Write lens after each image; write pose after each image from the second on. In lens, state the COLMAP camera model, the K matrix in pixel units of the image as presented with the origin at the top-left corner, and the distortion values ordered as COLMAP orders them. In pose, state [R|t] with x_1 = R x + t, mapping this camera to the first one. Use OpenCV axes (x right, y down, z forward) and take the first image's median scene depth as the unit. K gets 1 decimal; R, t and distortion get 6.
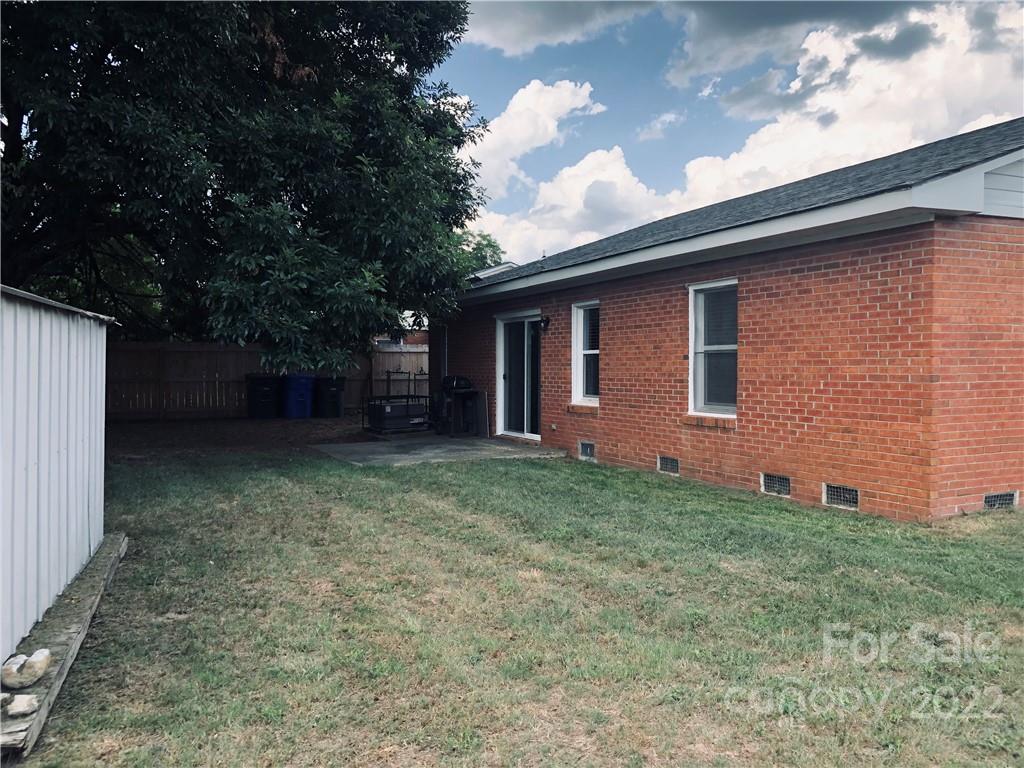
lens RADIAL K [[834.0, 0, 512.0], [0, 834.0, 384.0], [0, 0, 1]] dist [0.011589, 0.002884]
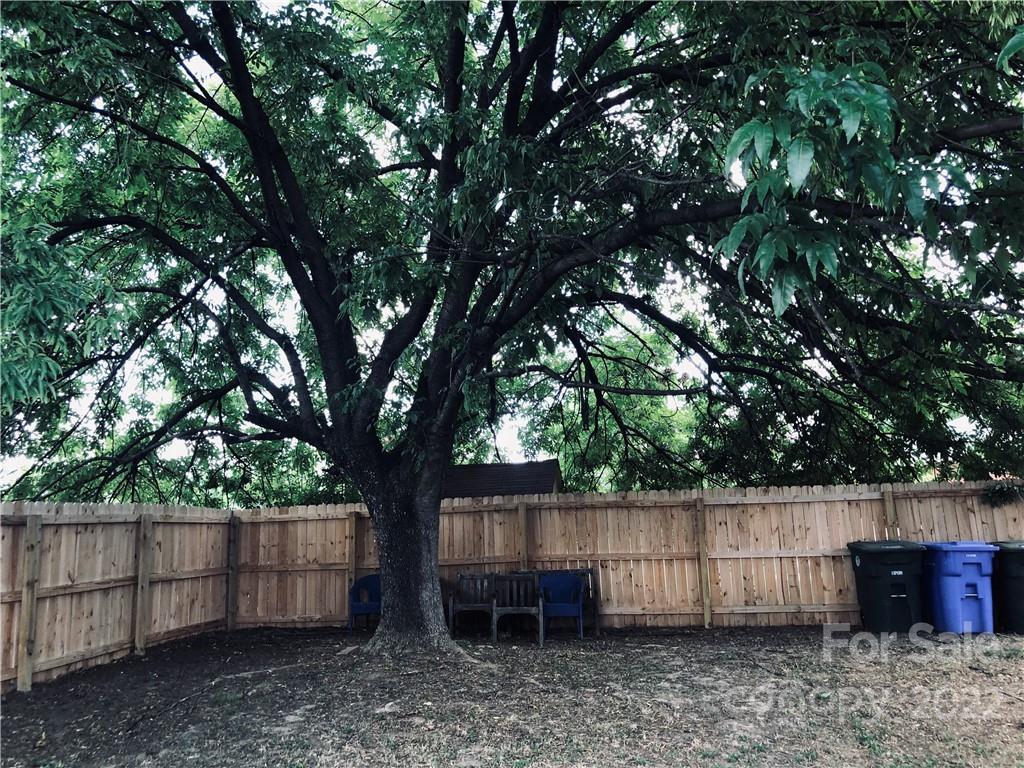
lens RADIAL K [[834.0, 0, 512.0], [0, 834.0, 384.0], [0, 0, 1]] dist [0.011589, 0.002884]
pose [[0.827753, -0.118763, -0.548379, -0.191098], [0.022780, 0.983650, -0.178645, -0.020633], [0.560629, 0.135382, 0.816925, 0.428074]]
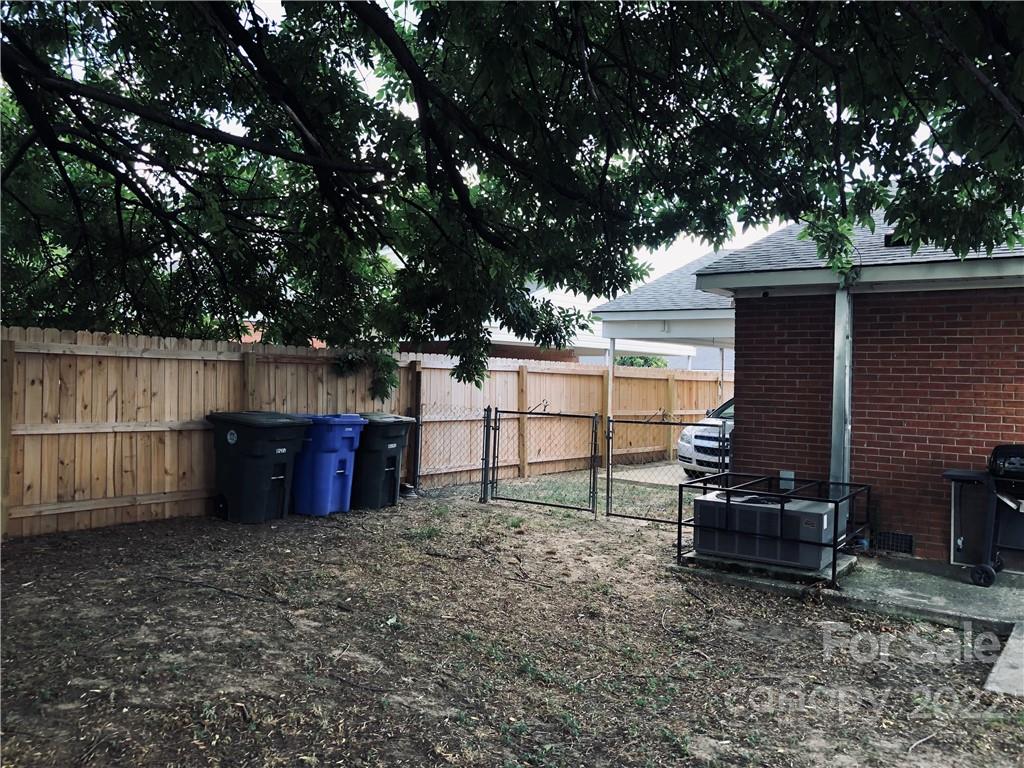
lens RADIAL K [[834.0, 0, 512.0], [0, 834.0, 384.0], [0, 0, 1]] dist [0.011589, 0.002884]
pose [[0.881146, 0.020513, 0.472399, -0.376969], [-0.015689, 0.999777, -0.014149, -0.022599], [-0.472584, 0.005056, 0.881271, 0.555509]]
